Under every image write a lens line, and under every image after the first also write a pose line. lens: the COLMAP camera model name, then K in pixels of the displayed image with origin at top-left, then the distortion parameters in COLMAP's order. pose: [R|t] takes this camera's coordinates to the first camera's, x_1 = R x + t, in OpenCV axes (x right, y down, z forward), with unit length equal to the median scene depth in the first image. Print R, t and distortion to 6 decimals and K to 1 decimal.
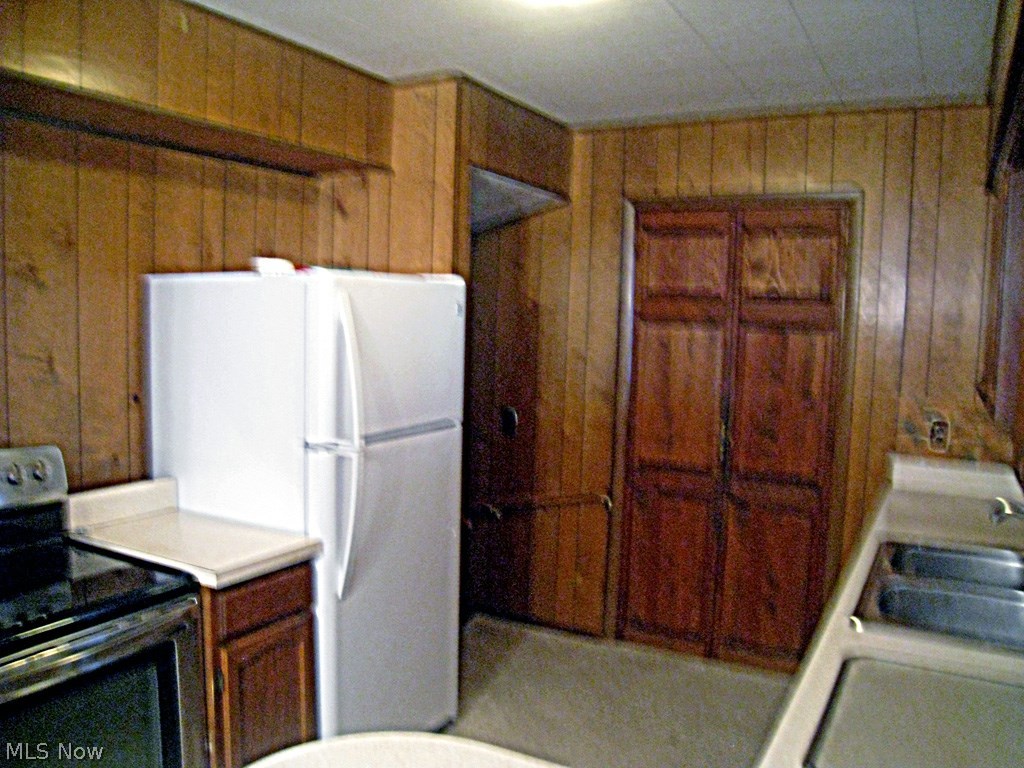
lens RADIAL K [[843.1, 0, 512.4], [0, 843.1, 386.5], [0, 0, 1]] dist [-0.123070, 0.025684]
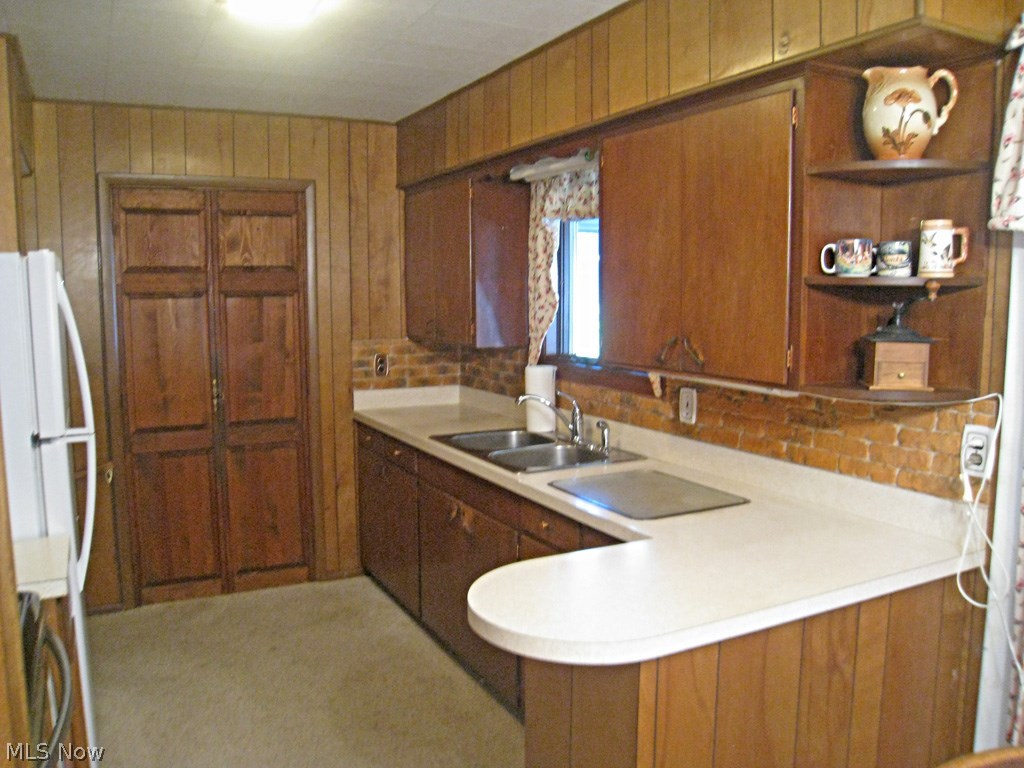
lens RADIAL K [[843.1, 0, 510.7], [0, 843.1, 381.4], [0, 0, 1]] dist [-0.123070, 0.025684]
pose [[0.824535, -0.096785, 0.557472, -0.041314], [0.079806, 0.995305, 0.054761, 0.013497], [-0.560155, -0.000663, 0.828388, -0.148527]]
